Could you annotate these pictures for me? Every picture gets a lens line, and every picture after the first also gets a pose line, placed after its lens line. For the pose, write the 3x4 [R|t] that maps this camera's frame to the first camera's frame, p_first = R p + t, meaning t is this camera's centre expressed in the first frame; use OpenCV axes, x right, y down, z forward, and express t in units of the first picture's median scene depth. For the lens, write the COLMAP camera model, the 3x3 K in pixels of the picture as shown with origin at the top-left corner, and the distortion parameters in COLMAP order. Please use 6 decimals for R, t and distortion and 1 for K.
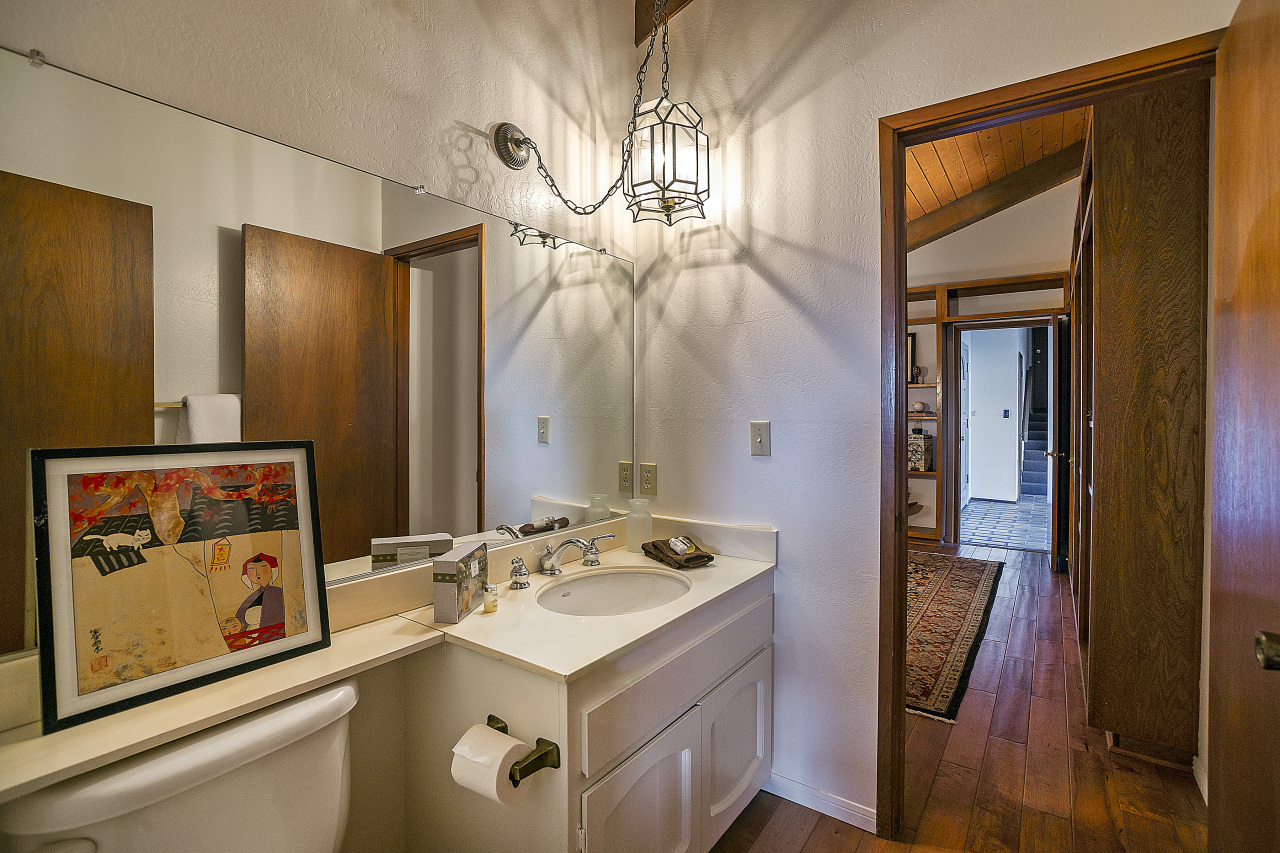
lens RADIAL K [[595.3, 0, 644.0], [0, 595.3, 417.3], [0, 0, 1]] dist [-0.000050, -0.000086]
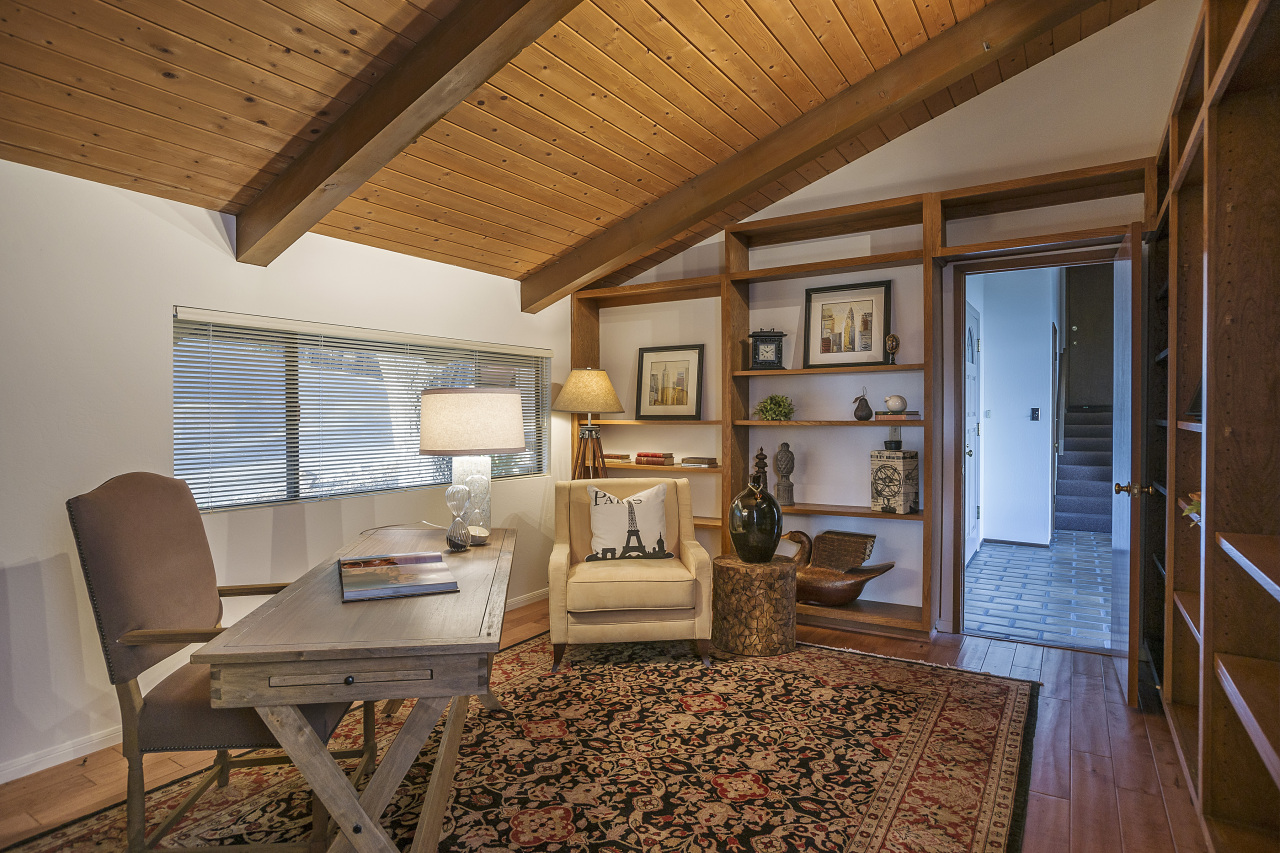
lens RADIAL K [[663.2, 0, 636.4], [0, 663.2, 431.2], [0, 0, 1]] dist [-0.004460, -0.000463]
pose [[0.999809, -0.006896, 0.018261, 0.197092], [0.006591, 0.999839, 0.016672, -0.003213], [-0.018373, -0.016549, 0.999694, 0.354206]]
